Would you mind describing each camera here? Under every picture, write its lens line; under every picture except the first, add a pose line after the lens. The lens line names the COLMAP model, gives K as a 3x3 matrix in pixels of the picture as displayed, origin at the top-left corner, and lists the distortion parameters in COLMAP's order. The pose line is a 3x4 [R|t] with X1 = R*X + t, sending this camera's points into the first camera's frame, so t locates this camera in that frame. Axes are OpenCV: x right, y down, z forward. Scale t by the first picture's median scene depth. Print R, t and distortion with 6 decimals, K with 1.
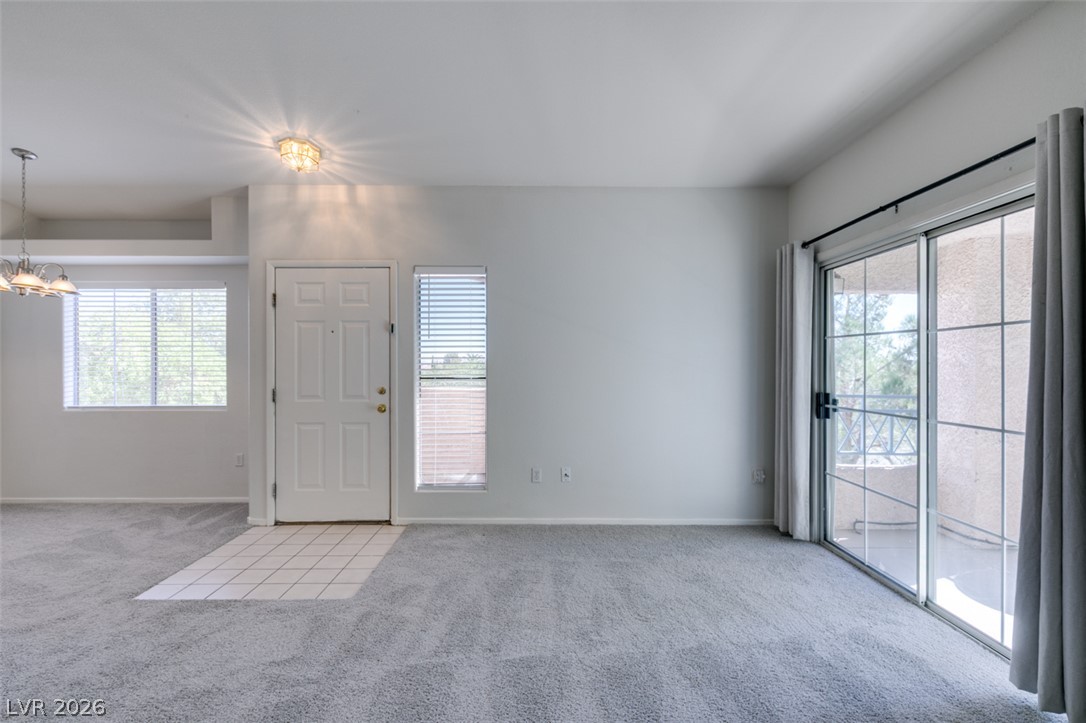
lens RADIAL K [[484.8, 0, 540.6], [0, 484.8, 364.2], [0, 0, 1]] dist [0.004127, -0.000731]
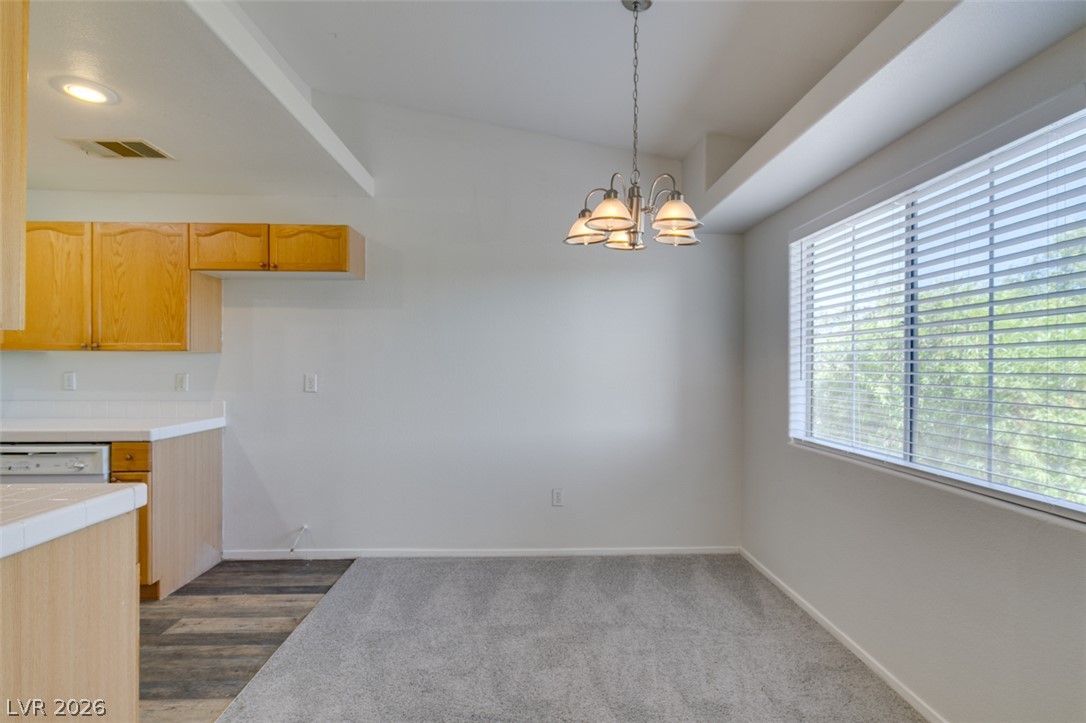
lens RADIAL K [[487.2, 0, 539.2], [0, 487.2, 363.4], [0, 0, 1]] dist [-0.004389, -0.000463]
pose [[0.022153, -0.003158, -0.999750, -0.440049], [-0.006680, 0.999972, -0.003307, -0.000836], [0.999732, 0.006751, 0.022131, 0.790588]]
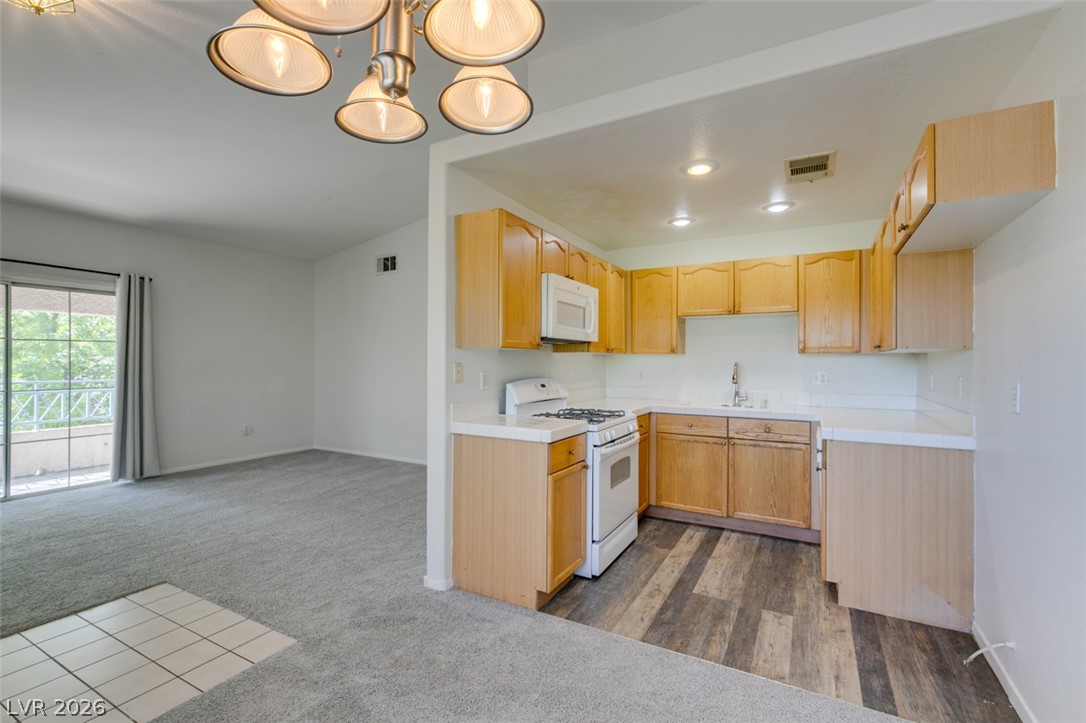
lens RADIAL K [[487.6, 0, 543.0], [0, 487.6, 361.5], [0, 0, 1]] dist [0.006443, -0.000261]
pose [[-0.874300, -0.004729, 0.485362, -1.139611], [-0.003649, 0.999988, 0.003170, -0.002569], [-0.485372, 0.001001, -0.874307, 1.075703]]
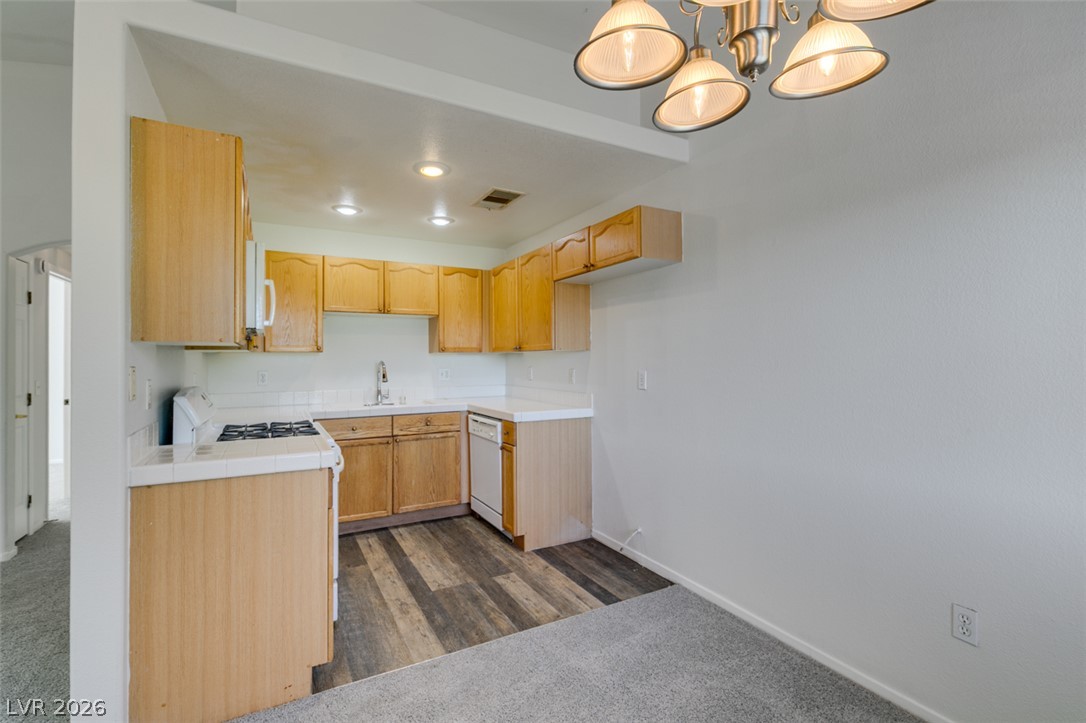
lens RADIAL K [[484.2, 0, 544.6], [0, 484.2, 355.1], [0, 0, 1]] dist [-0.000623, -0.000012]
pose [[-0.877759, -0.001615, -0.479099, -0.777506], [0.002853, 0.999959, -0.008599, -0.001854], [0.479093, -0.008915, -0.877719, 1.047491]]
